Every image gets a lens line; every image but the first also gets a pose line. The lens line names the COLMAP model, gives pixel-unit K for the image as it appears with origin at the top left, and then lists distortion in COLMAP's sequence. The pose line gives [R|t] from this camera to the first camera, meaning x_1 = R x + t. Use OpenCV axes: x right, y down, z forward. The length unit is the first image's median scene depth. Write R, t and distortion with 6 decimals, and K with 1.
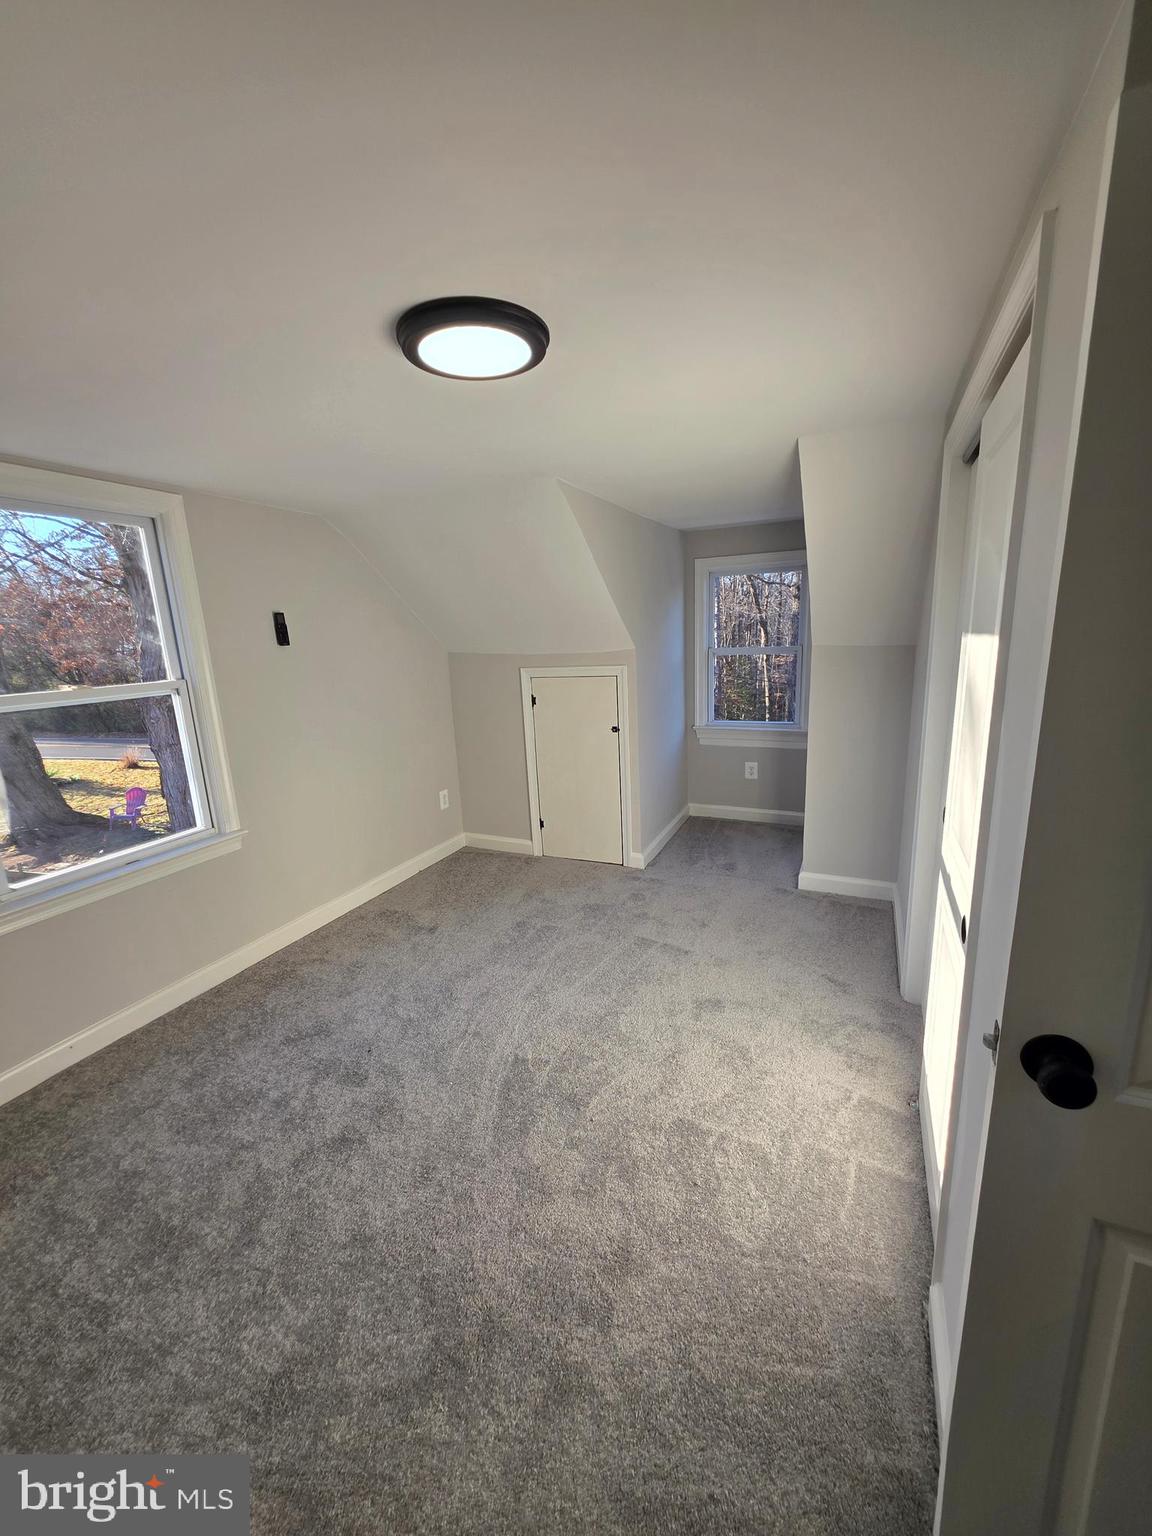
lens RADIAL K [[612.8, 0, 578.5], [0, 612.8, 770.1], [0, 0, 1]] dist [0.001120, -0.000009]
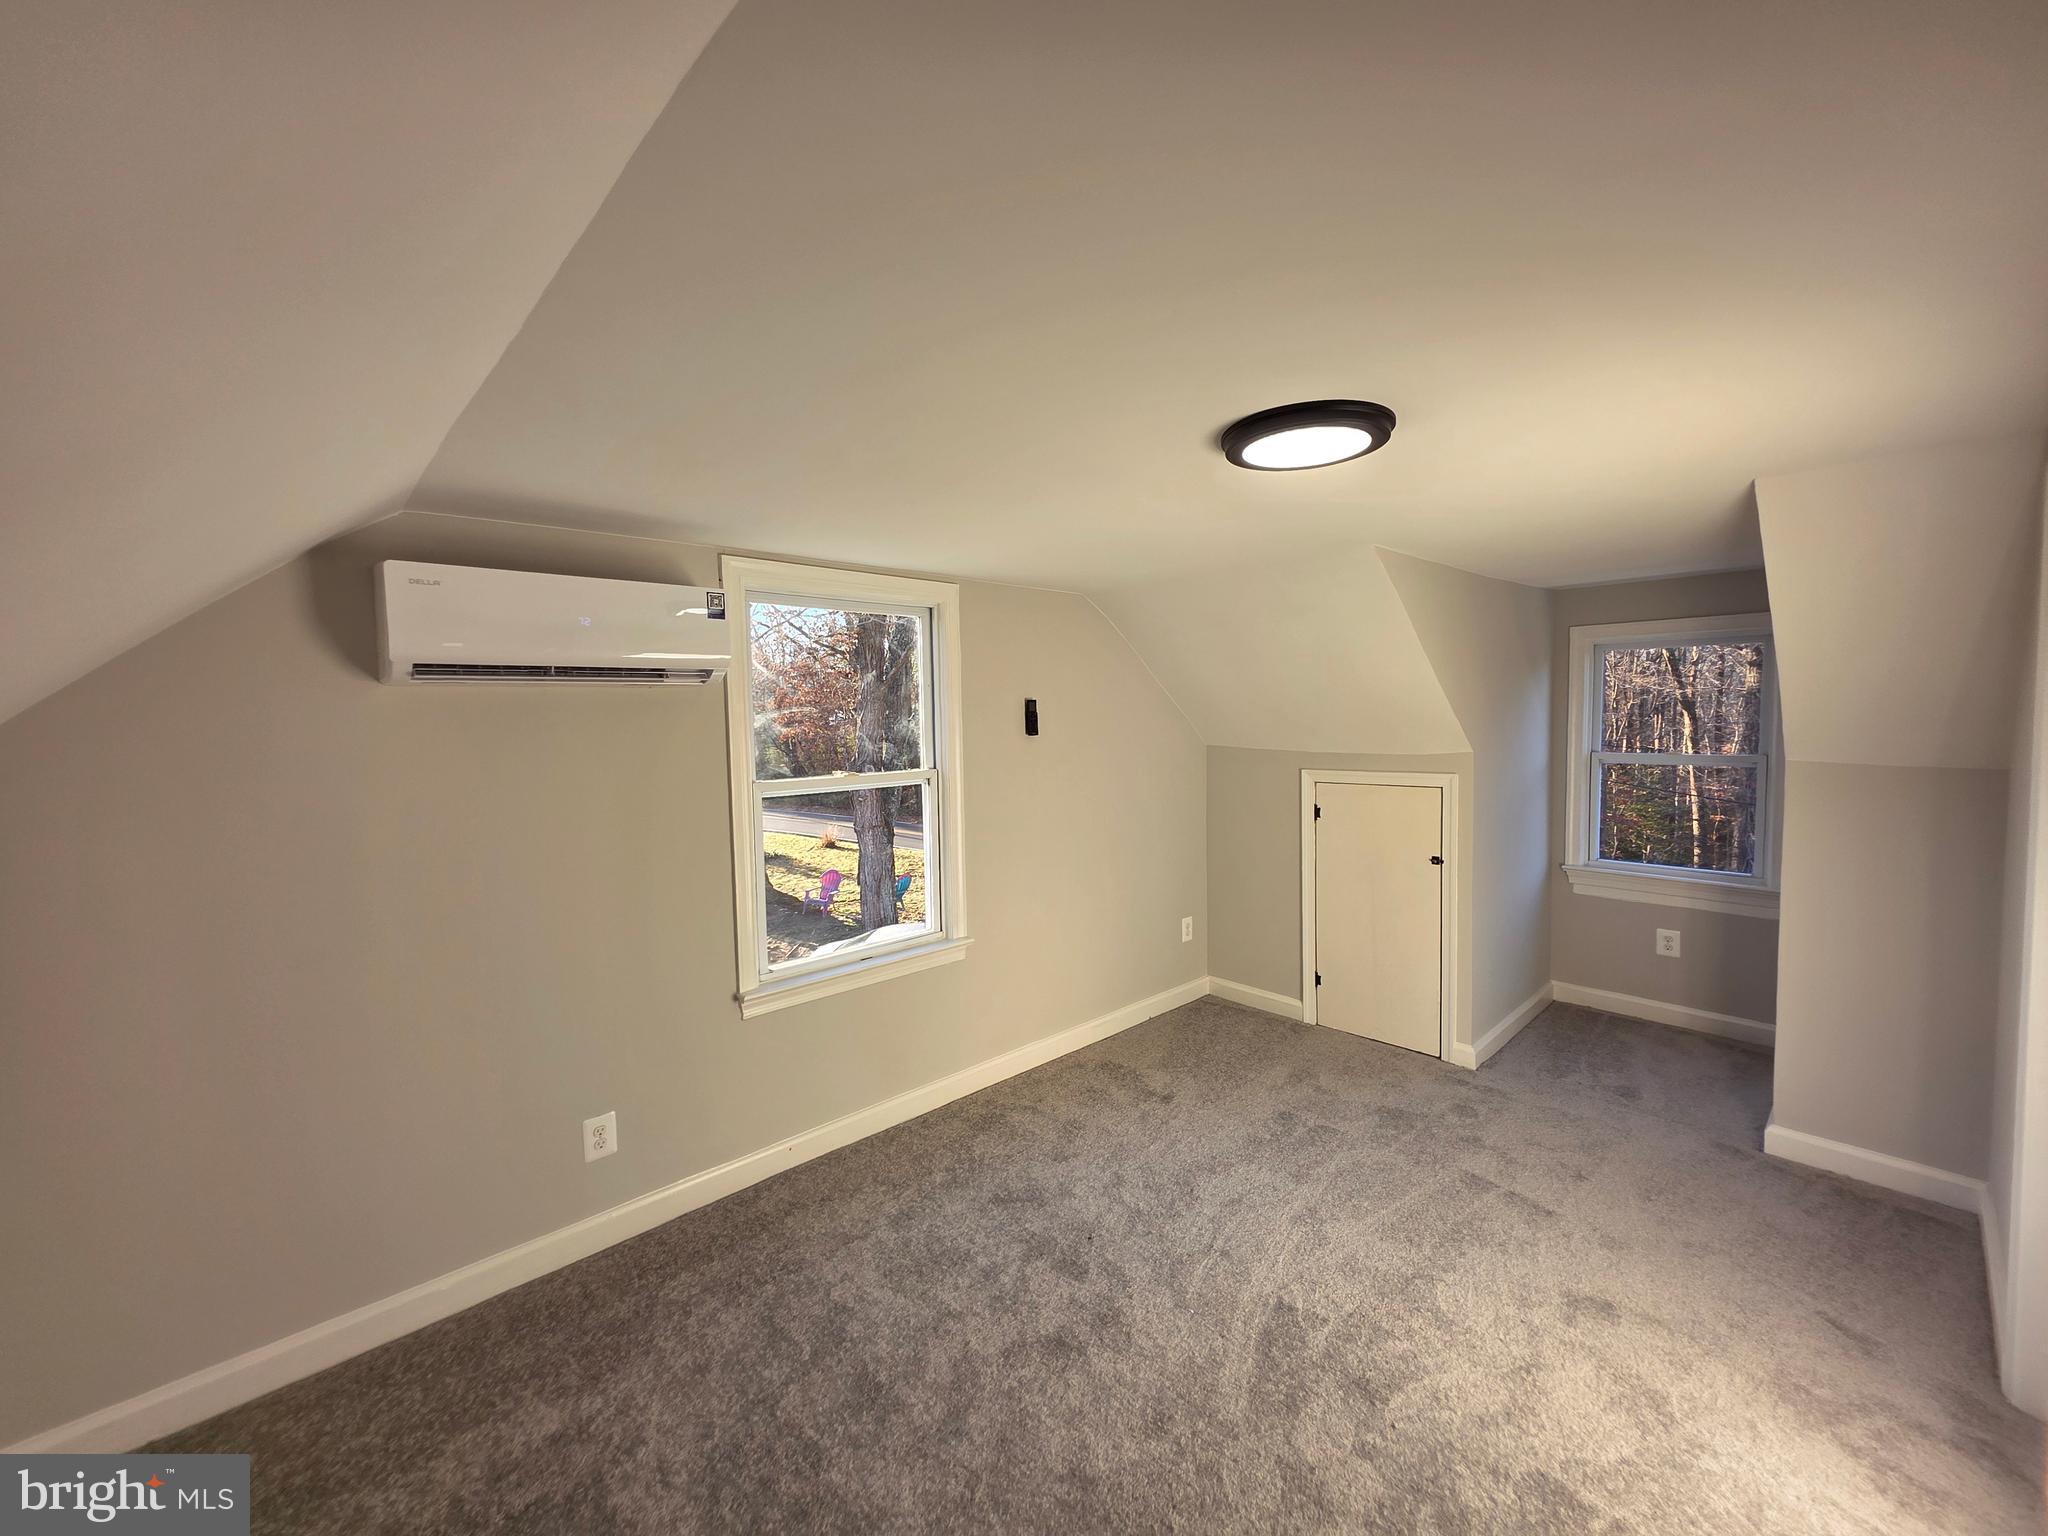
lens RADIAL K [[817.0, 0, 1023.9], [0, 817.0, 761.6], [0, 0, 1]] dist [0.001120, -0.000009]
pose [[0.922921, 0.046362, -0.382187, -0.034627], [-0.103161, 0.986201, -0.129484, -0.009592], [0.370910, 0.158930, 0.914968, -0.098496]]
